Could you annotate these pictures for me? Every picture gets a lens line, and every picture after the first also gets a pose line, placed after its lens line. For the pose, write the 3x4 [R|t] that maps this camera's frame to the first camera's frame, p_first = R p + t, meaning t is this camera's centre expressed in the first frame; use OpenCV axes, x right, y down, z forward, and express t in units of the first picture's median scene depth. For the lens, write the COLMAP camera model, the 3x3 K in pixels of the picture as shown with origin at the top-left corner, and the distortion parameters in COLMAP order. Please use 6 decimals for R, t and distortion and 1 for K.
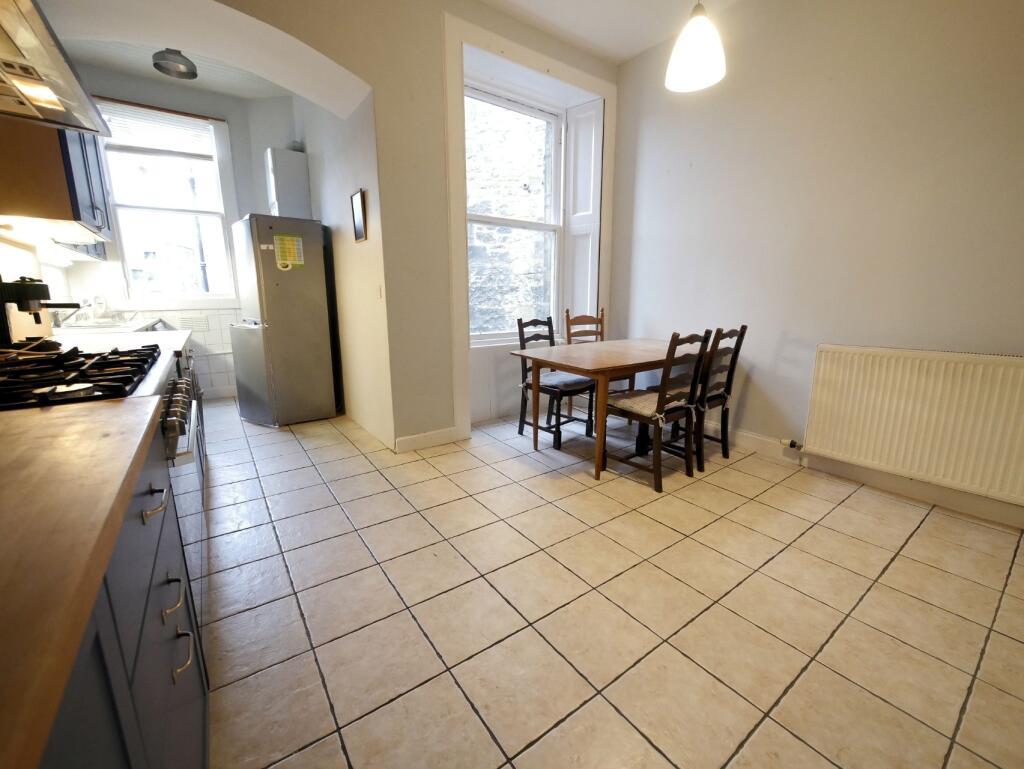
lens RADIAL K [[417.5, 0, 515.9], [0, 417.5, 377.7], [0, 0, 1]] dist [-0.001974, -0.000238]
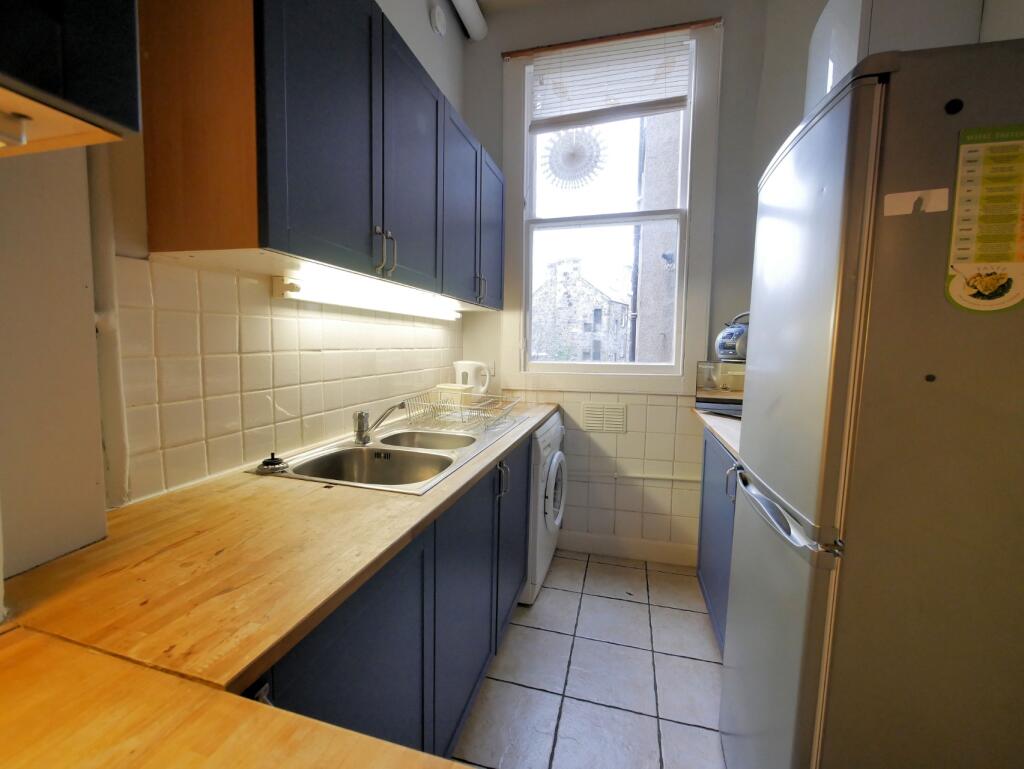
lens RADIAL K [[417.5, 0, 516.5], [0, 417.5, 381.6], [0, 0, 1]] dist [-0.001974, -0.000238]
pose [[0.627832, 0.084376, -0.773762, -0.455064], [-0.164872, 0.985965, -0.026261, -0.152887], [0.760687, 0.144059, 0.632932, 0.598165]]
